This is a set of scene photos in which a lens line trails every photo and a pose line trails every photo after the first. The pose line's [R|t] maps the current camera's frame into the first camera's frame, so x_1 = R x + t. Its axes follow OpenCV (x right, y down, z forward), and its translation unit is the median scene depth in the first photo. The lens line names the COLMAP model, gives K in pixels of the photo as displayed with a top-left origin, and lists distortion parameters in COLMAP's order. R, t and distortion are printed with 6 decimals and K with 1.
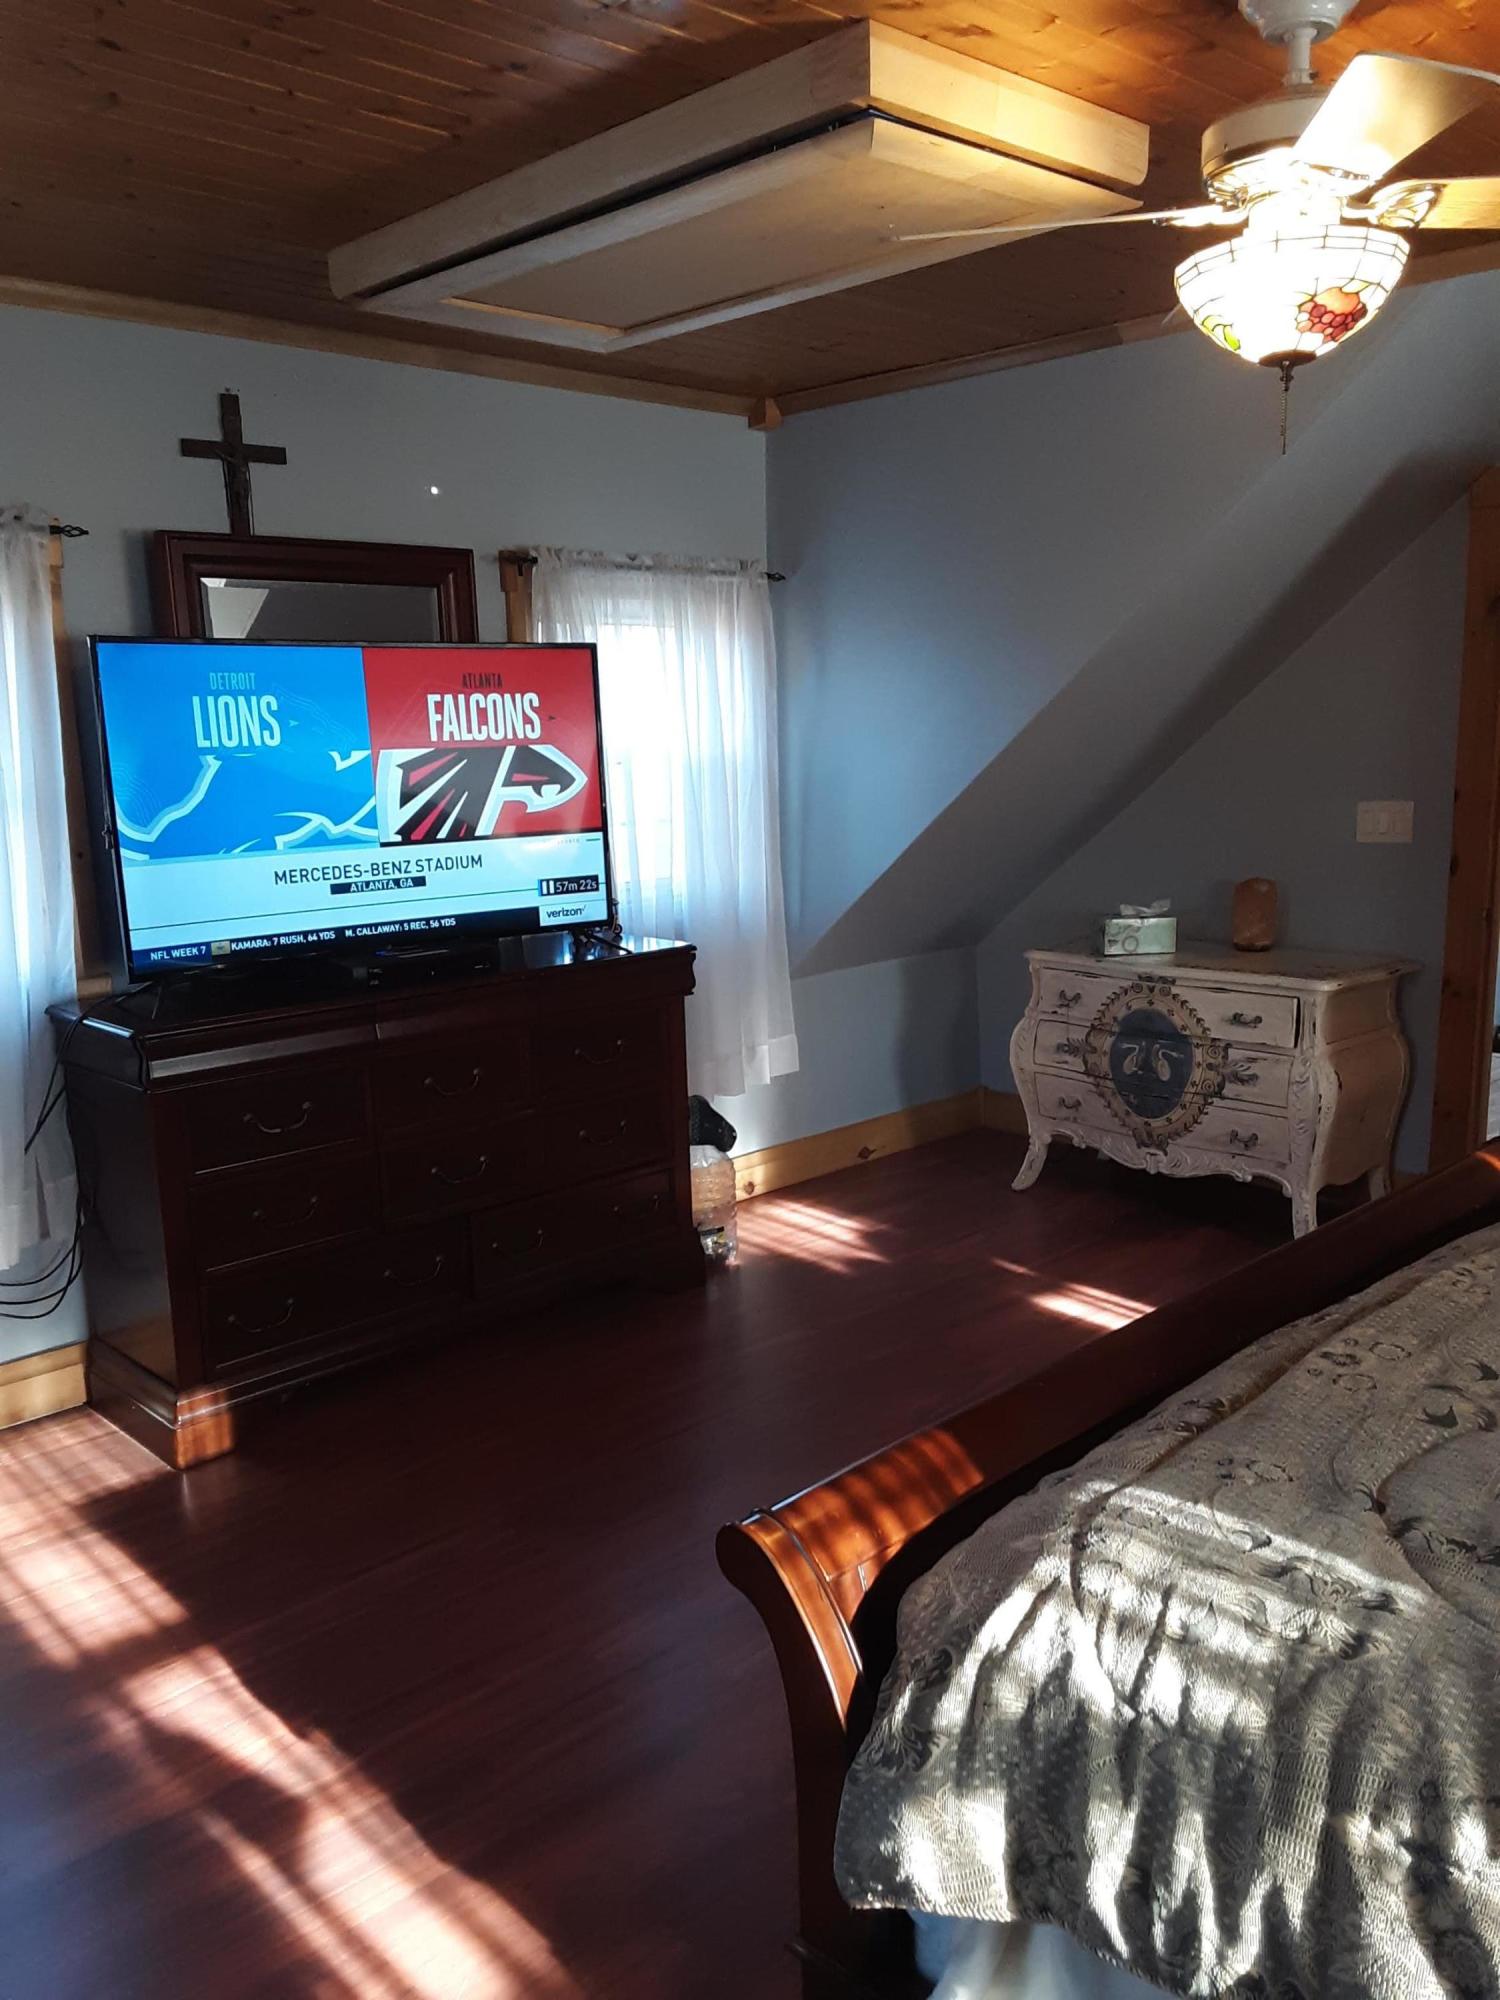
lens RADIAL K [[1623.7, 0, 749.3], [0, 1623.7, 1001.9], [0, 0, 1]] dist [0.002871, -0.000165]
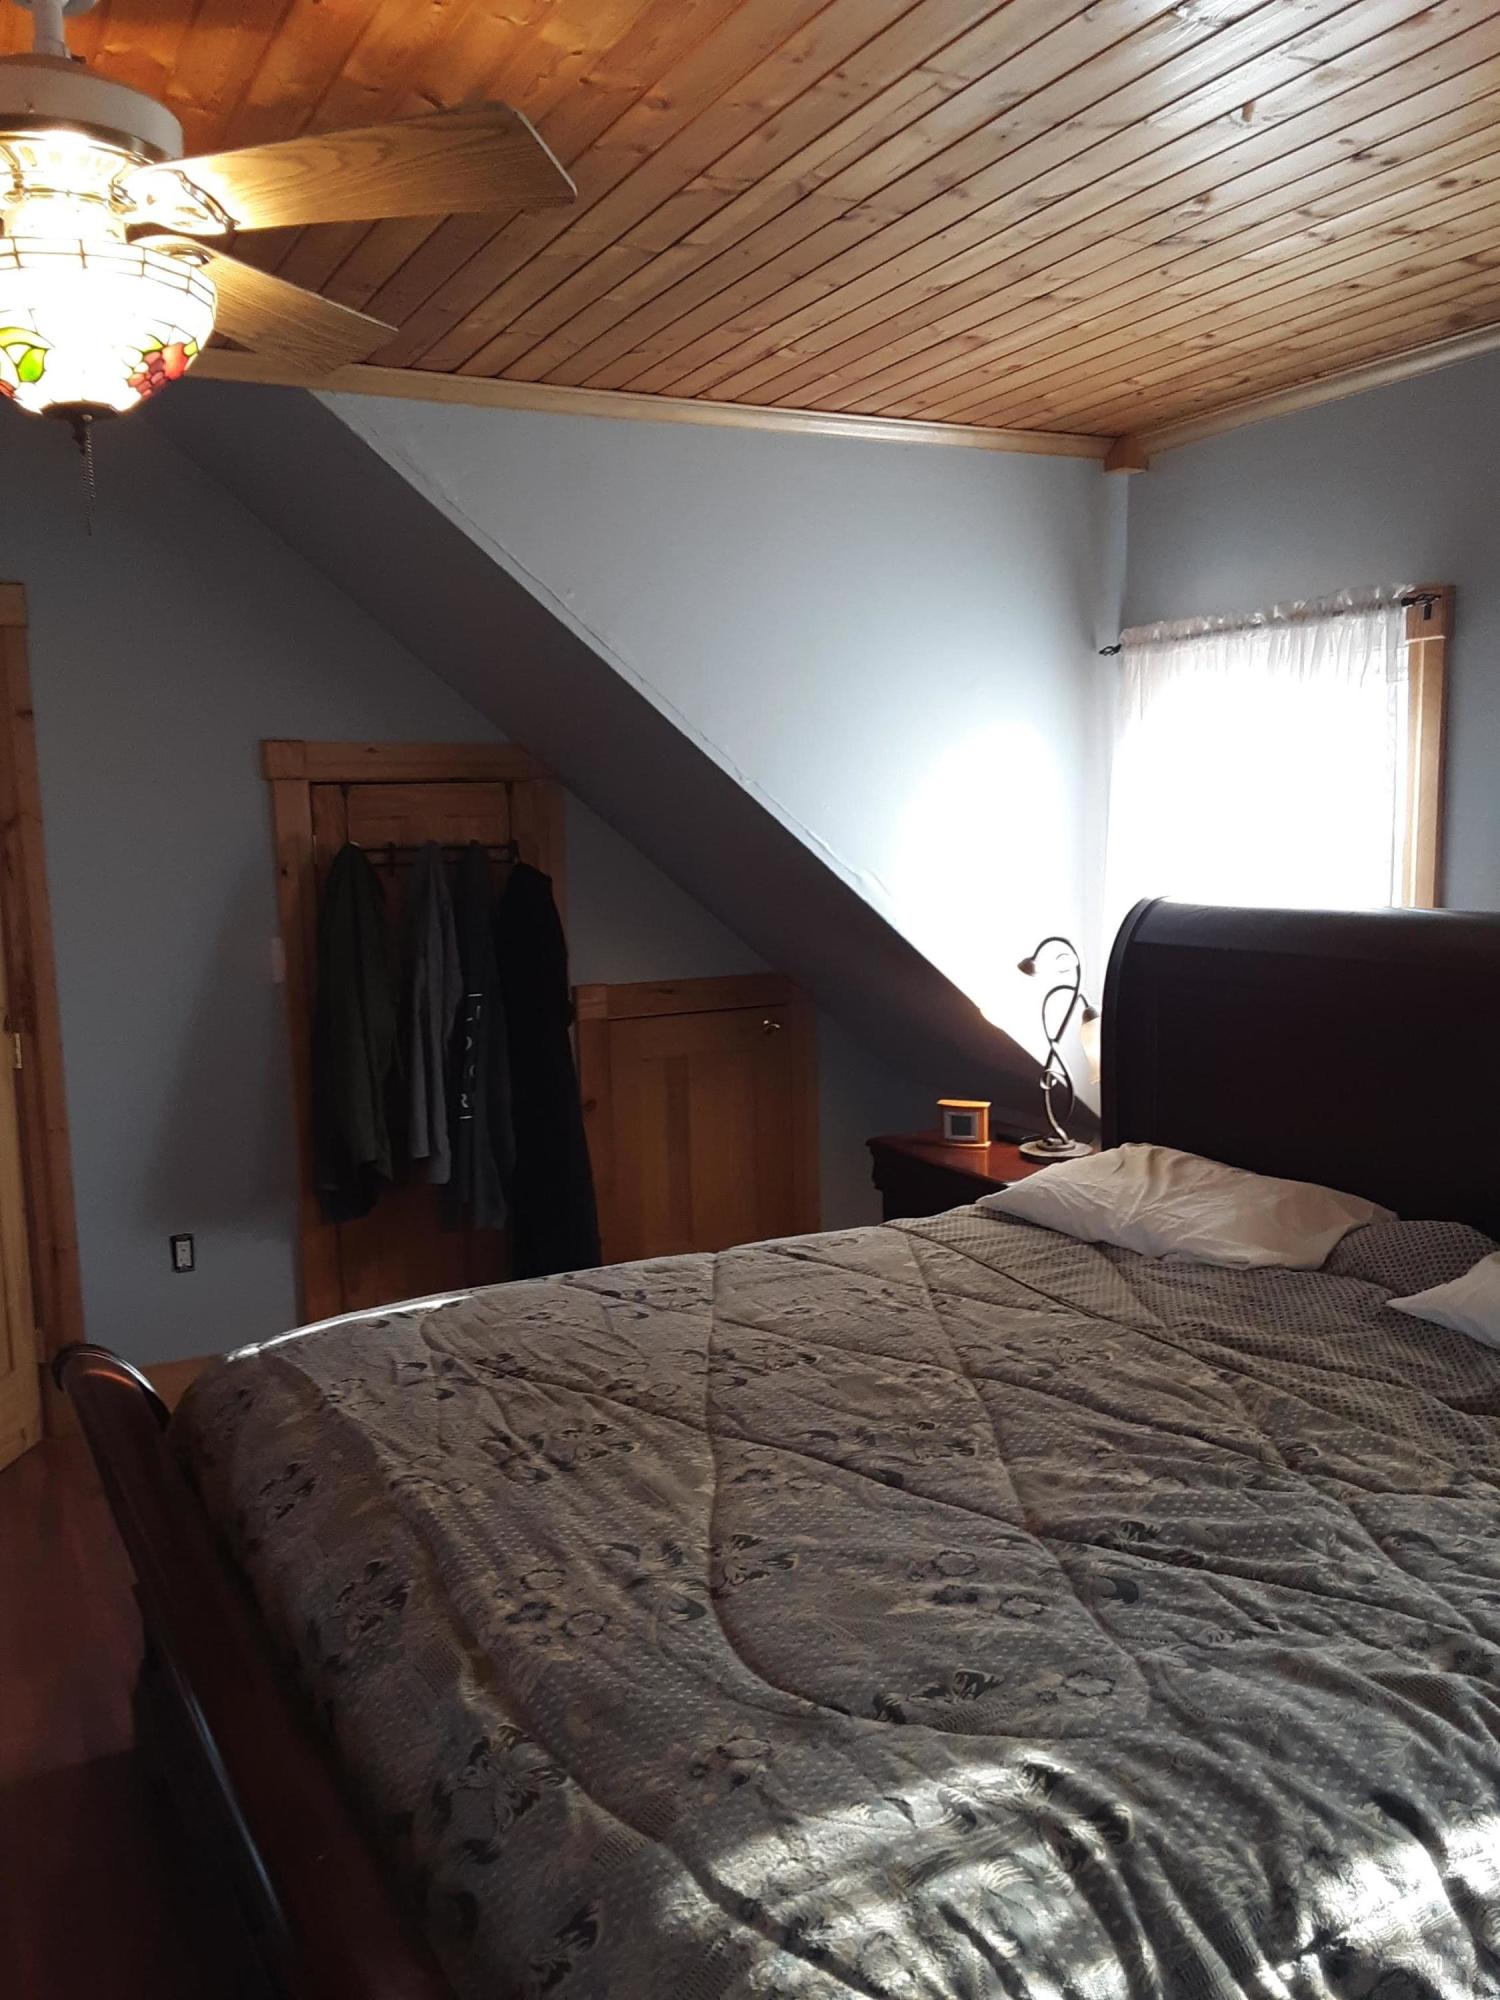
lens RADIAL K [[1623.7, 0, 745.3], [0, 1623.7, 1002.7], [0, 0, 1]] dist [0.002871, -0.000165]
pose [[0.278617, -0.114907, 0.953503, -0.489615], [0.200833, 0.977838, 0.059155, -0.156769], [-0.939169, 0.175013, 0.295520, 0.765374]]
